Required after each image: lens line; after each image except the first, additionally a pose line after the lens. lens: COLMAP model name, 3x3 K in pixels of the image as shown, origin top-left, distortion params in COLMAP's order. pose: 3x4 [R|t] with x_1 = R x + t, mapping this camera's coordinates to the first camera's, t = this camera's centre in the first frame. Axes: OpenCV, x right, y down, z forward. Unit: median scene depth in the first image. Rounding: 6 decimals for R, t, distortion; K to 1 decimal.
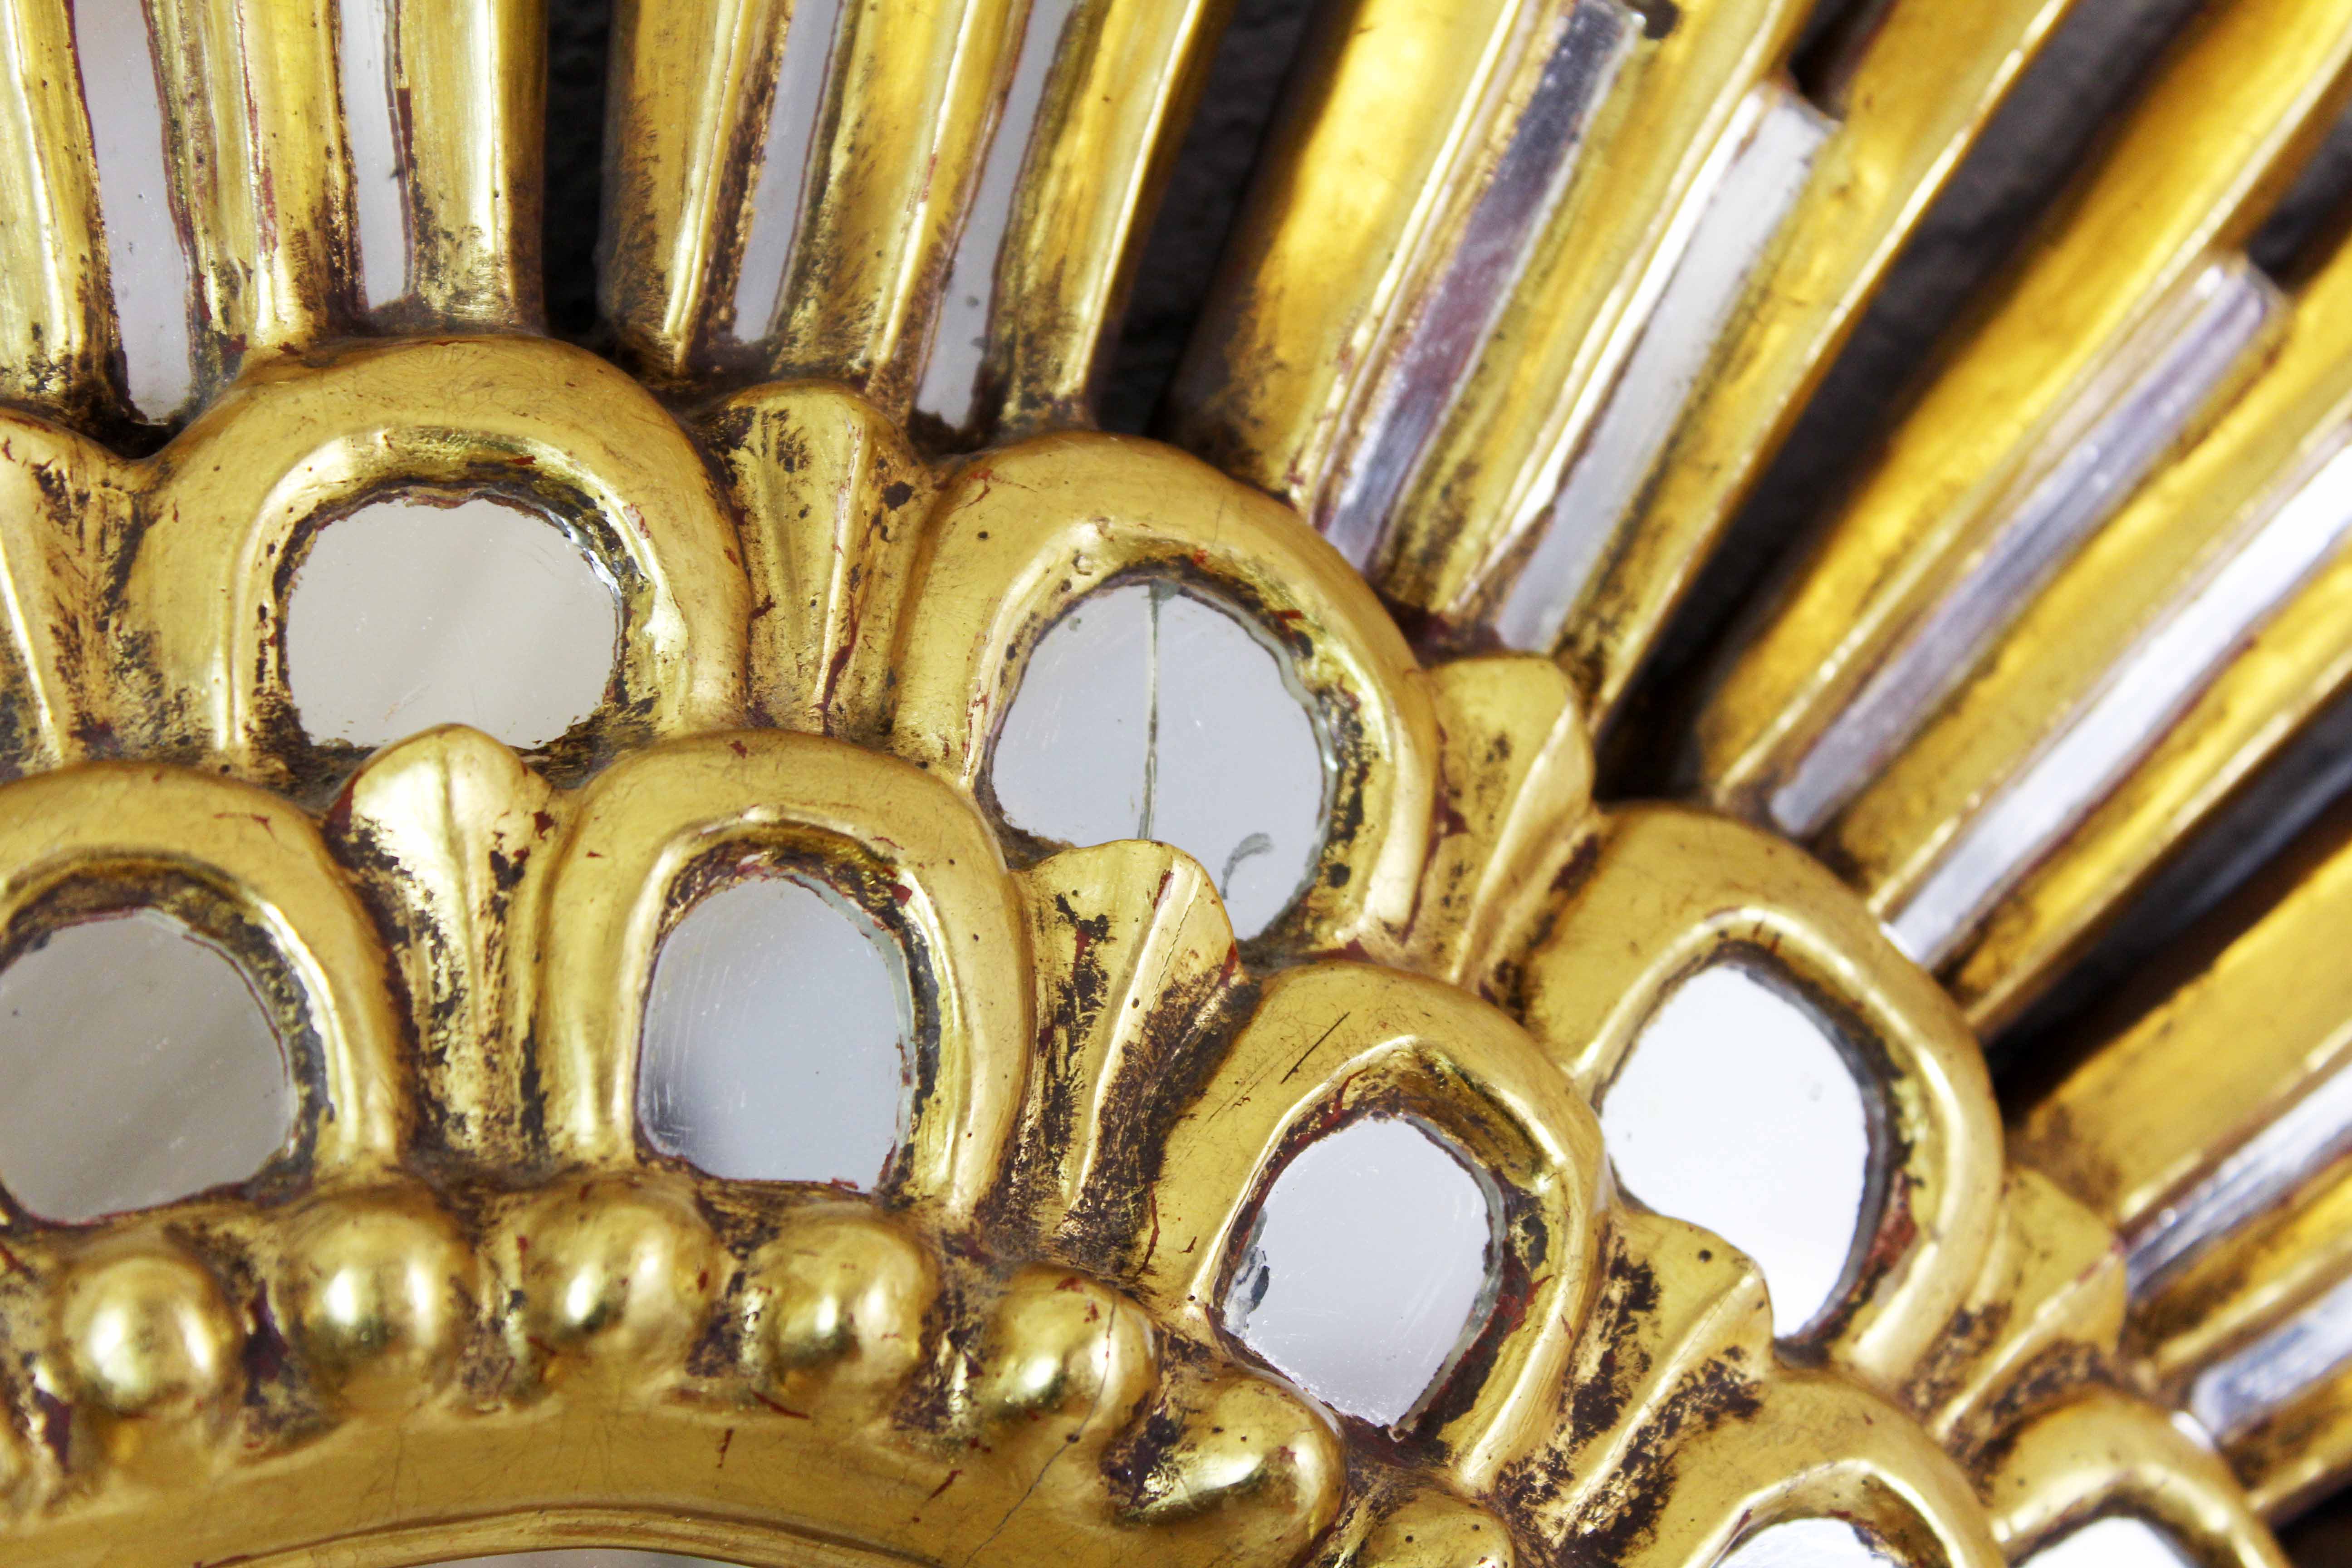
lens RADIAL K [[5465.9, 0, 1177.2], [0, 5465.9, 786.8], [0, 0, 1]] dist [0.091399, 0.000000]
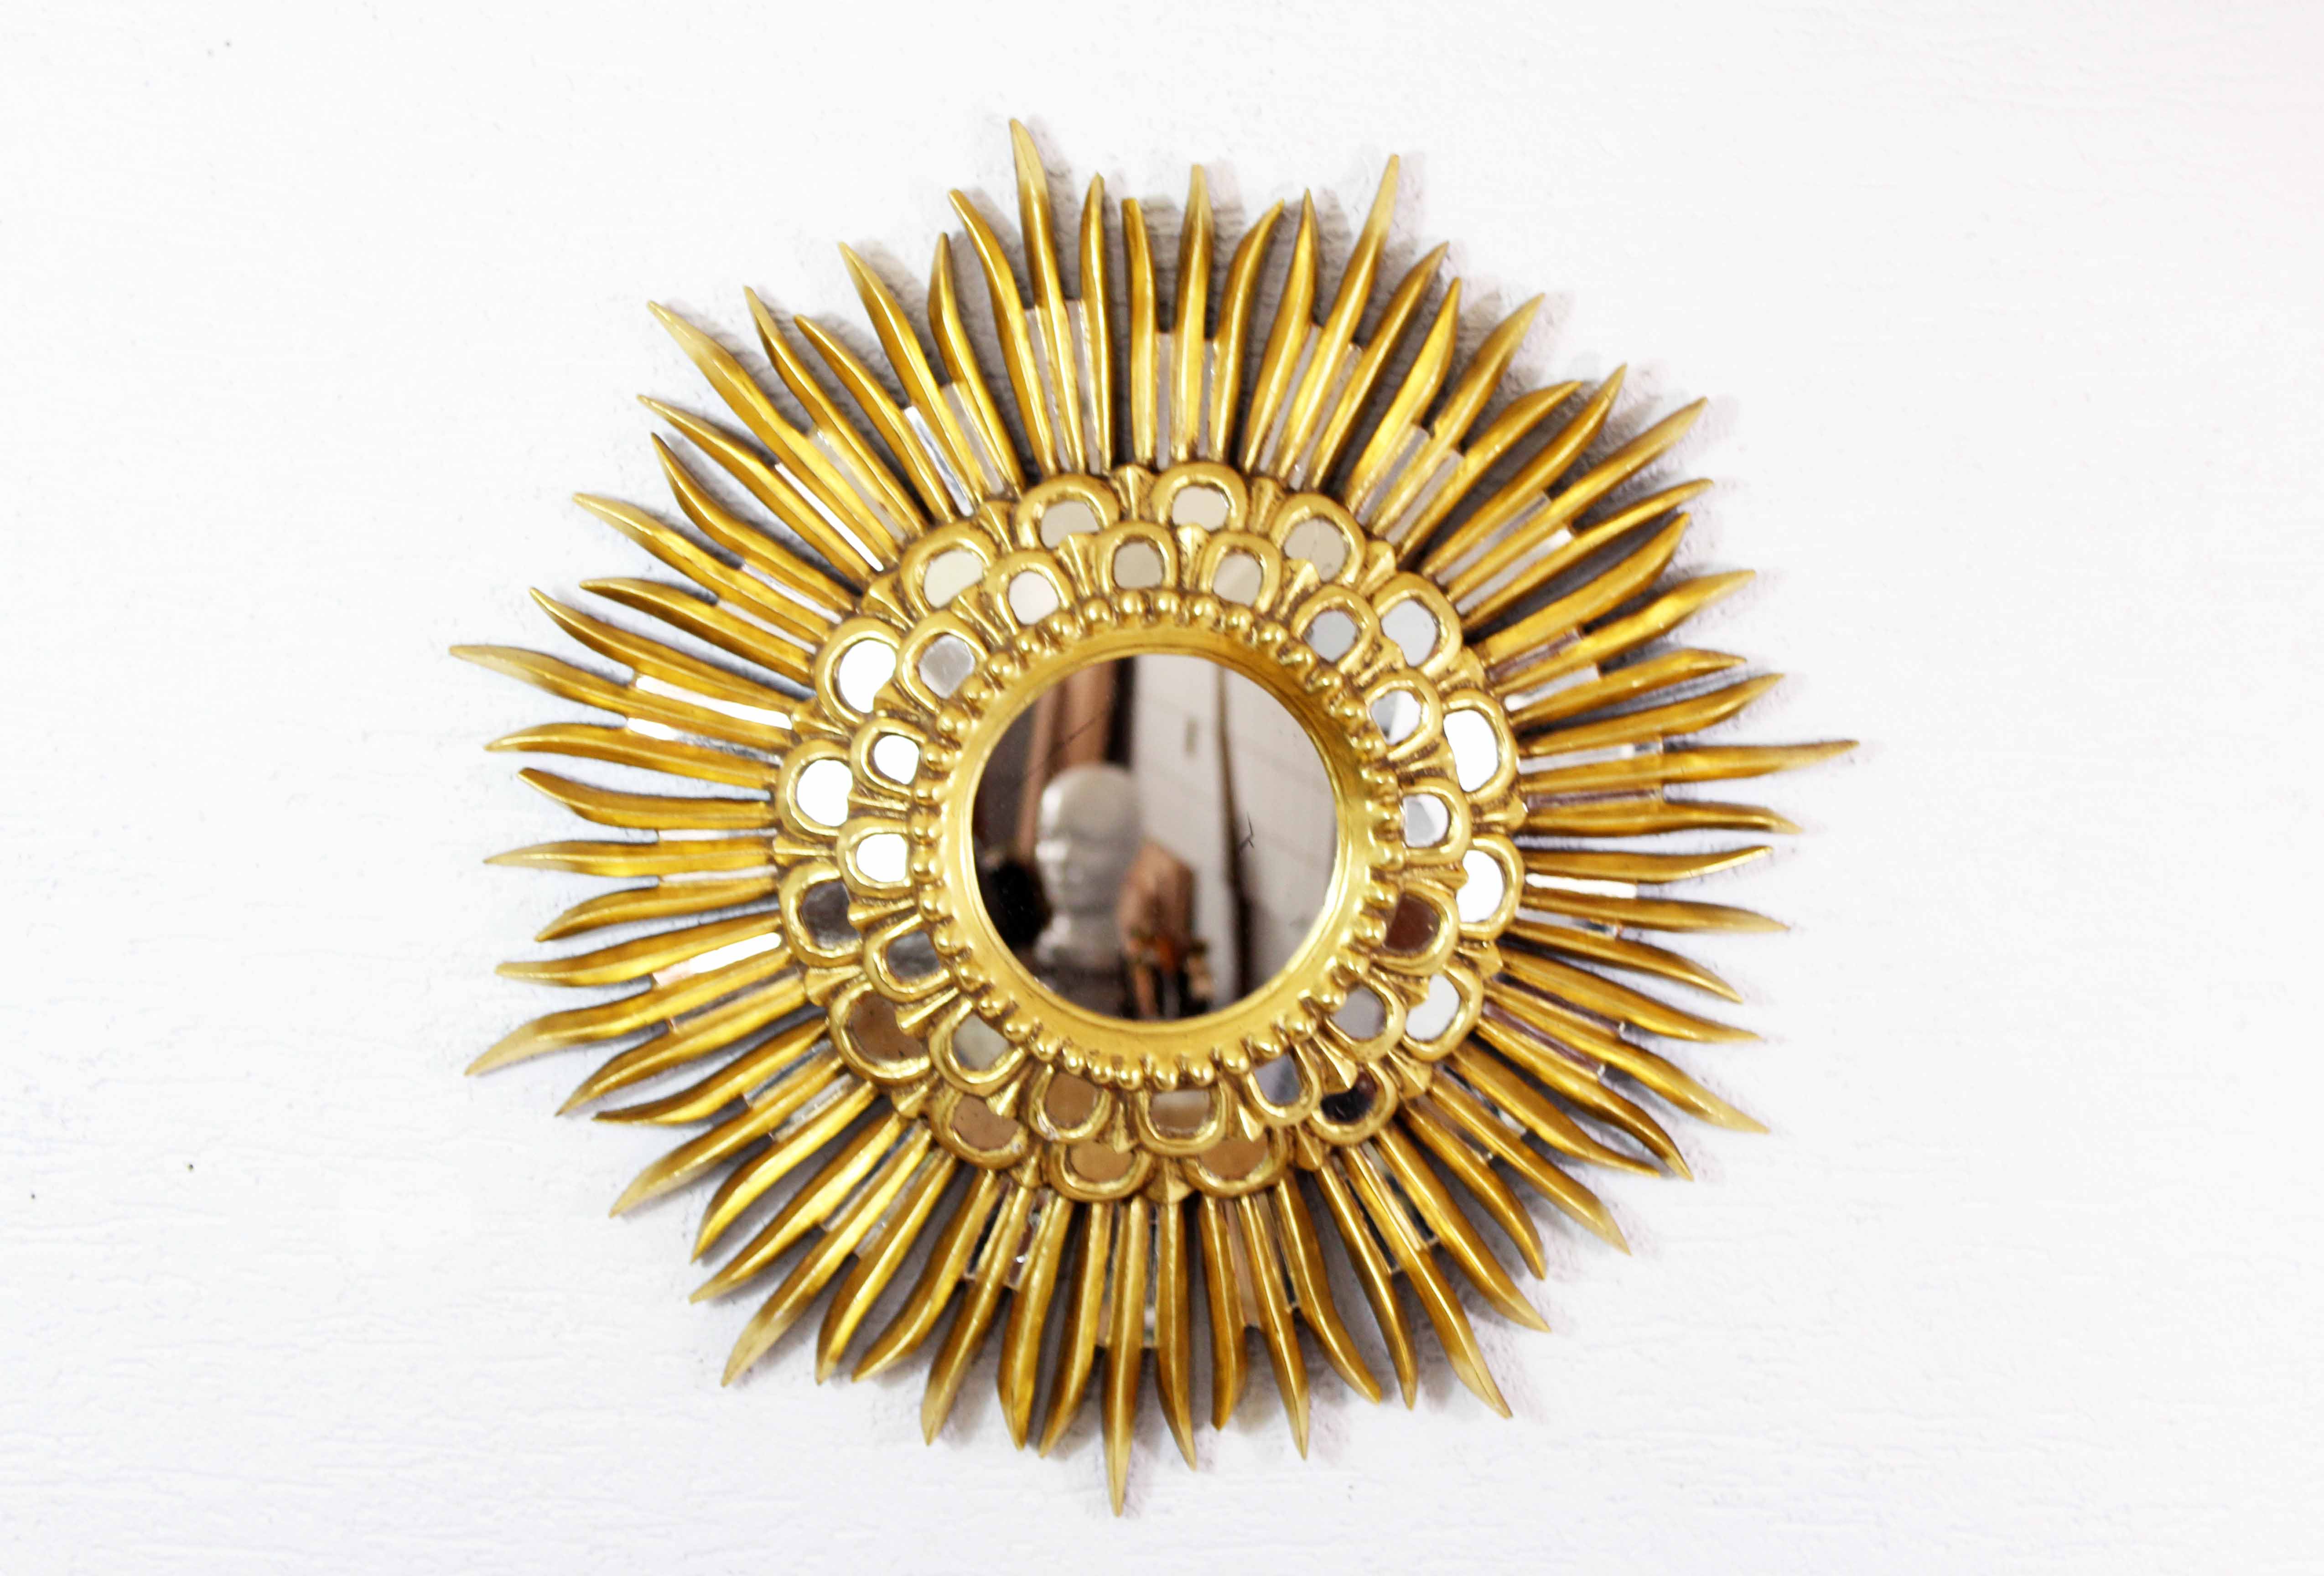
lens RADIAL K [[4488.9, 0, 1163.0], [0, 4488.9, 791.0], [0, 0, 1]] dist [0.033533, 0.000000]
pose [[0.960765, 0.147931, -0.234623, 1.036808], [-0.152814, 0.988251, -0.002664, 0.297790], [0.231472, 0.038413, 0.972083, -3.823673]]
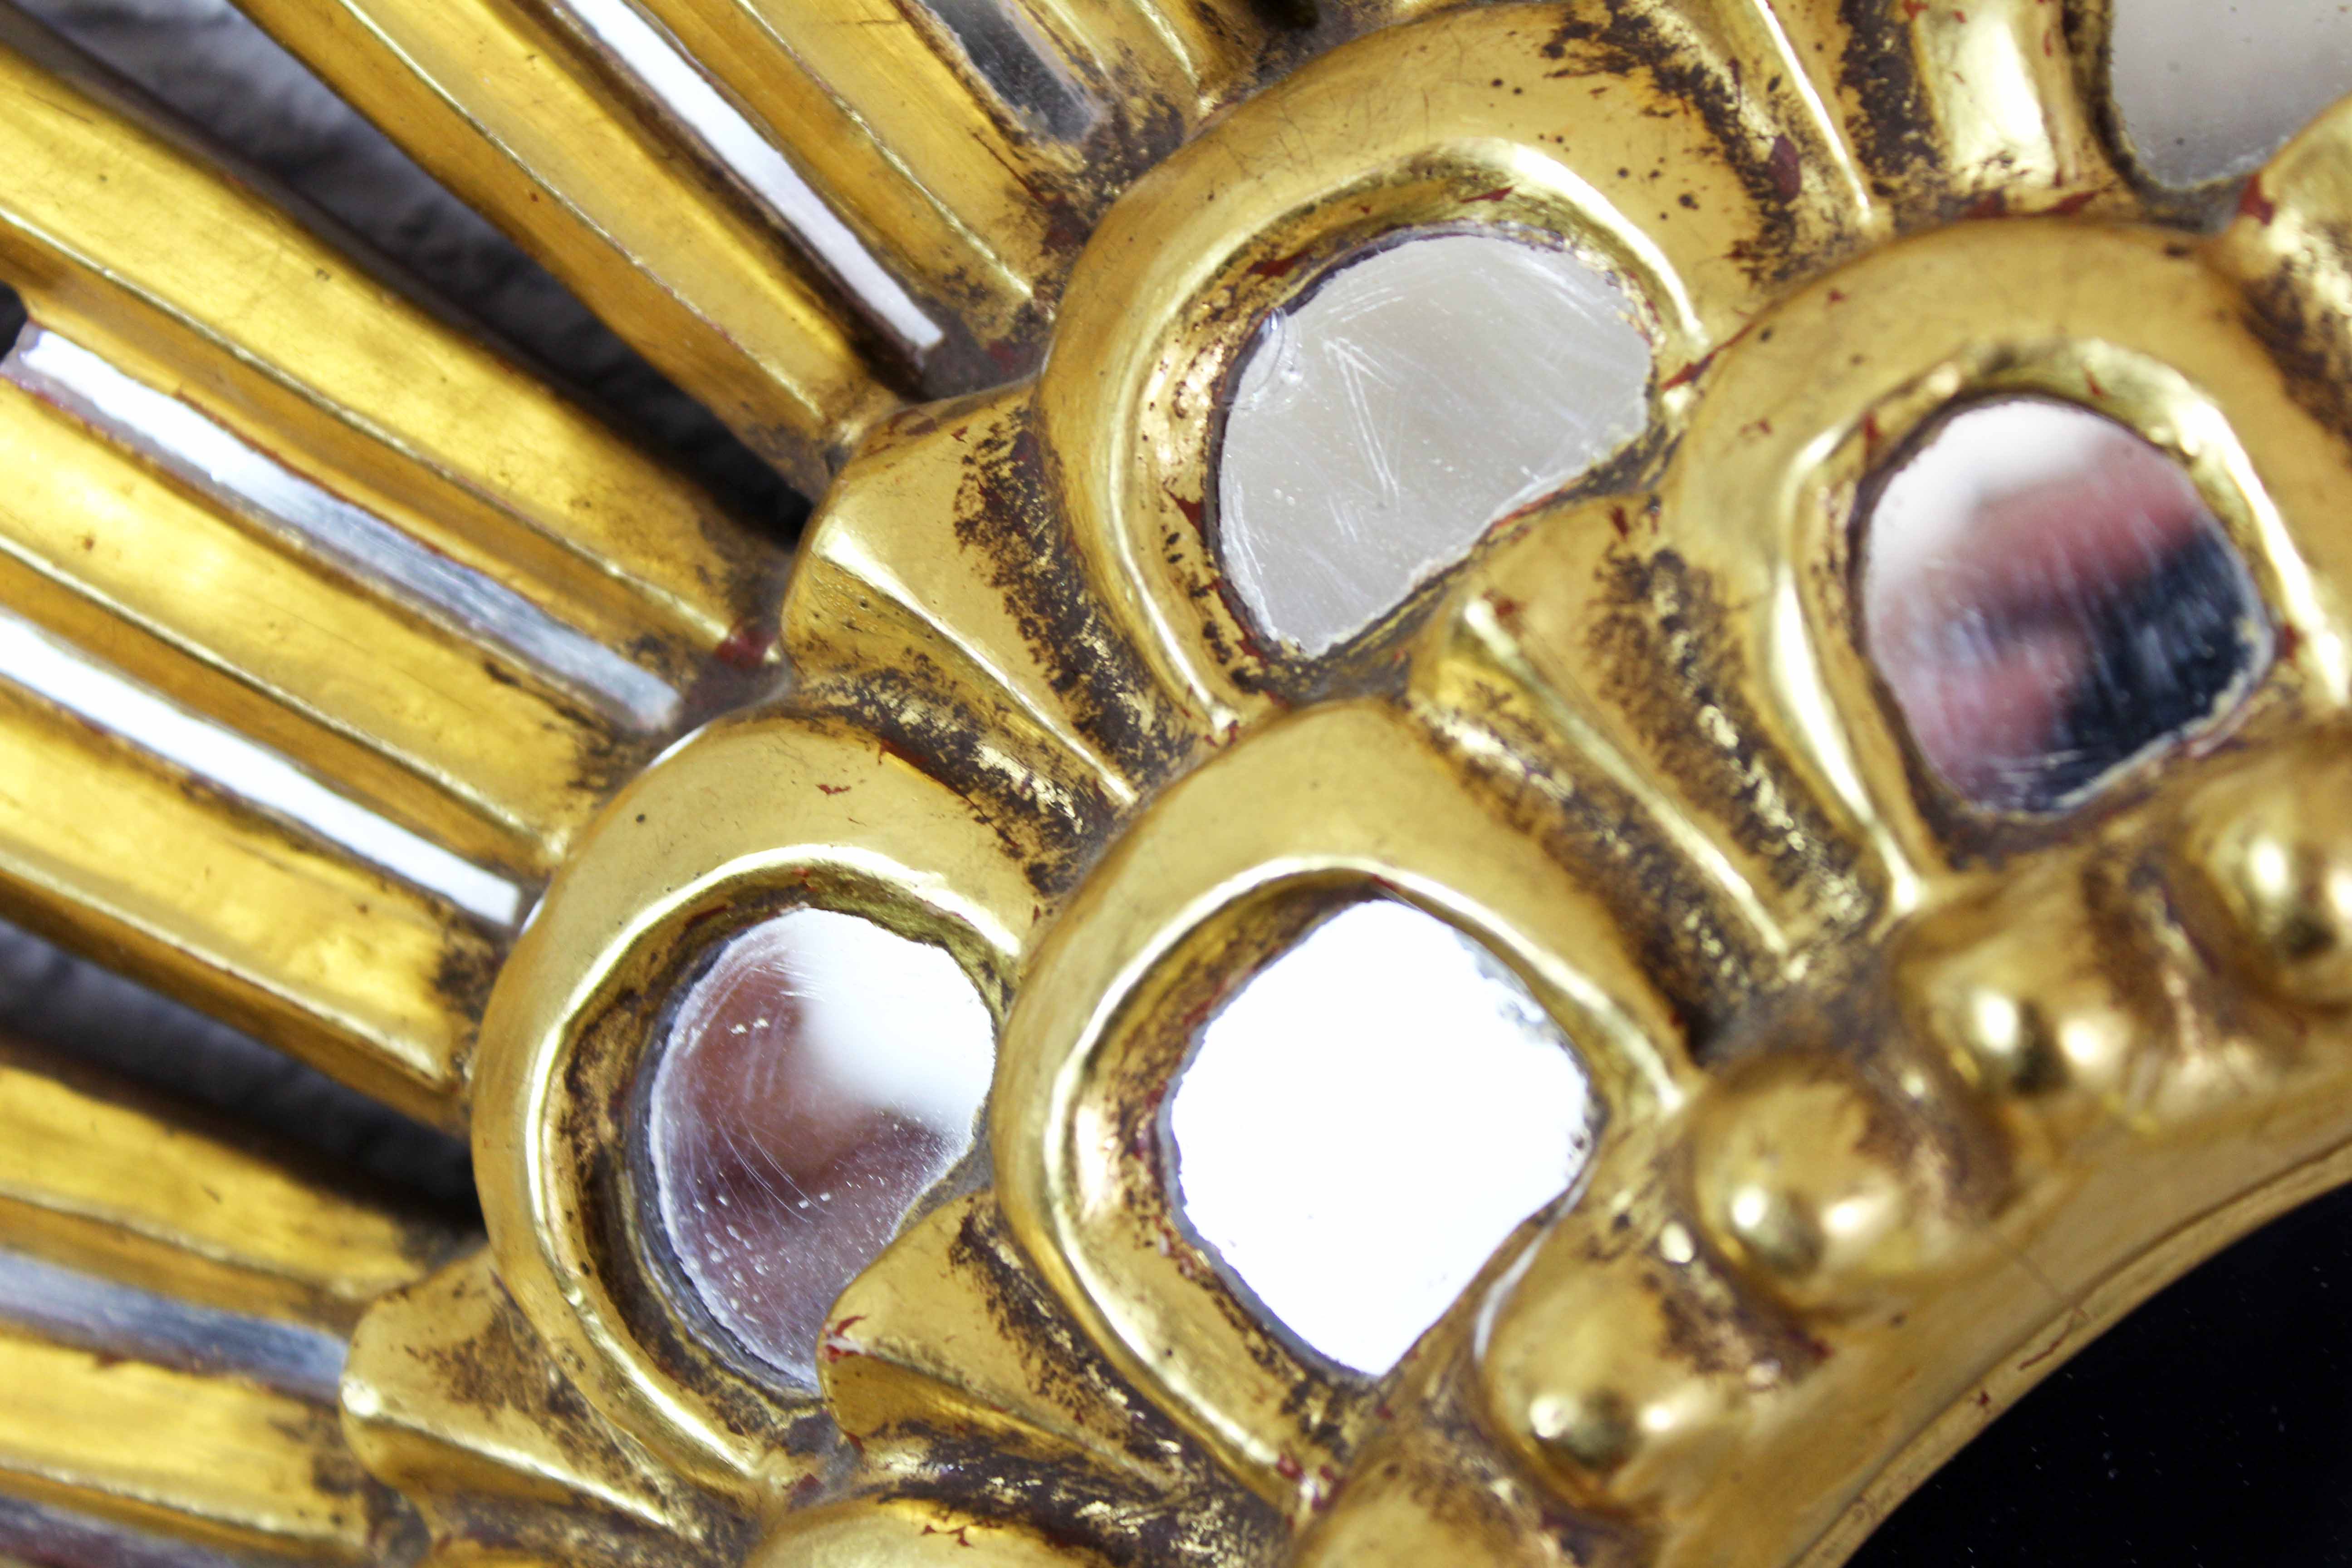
lens RADIAL K [[4710.4, 0, 1176.8], [0, 4710.4, 780.4], [0, 0, 1]] dist [0.024536, 0.000000]
pose [[0.918355, 0.174483, -0.355218, -0.157986], [-0.139896, 0.982740, 0.121044, 0.060120], [0.370207, -0.061468, 0.926913, 0.257240]]
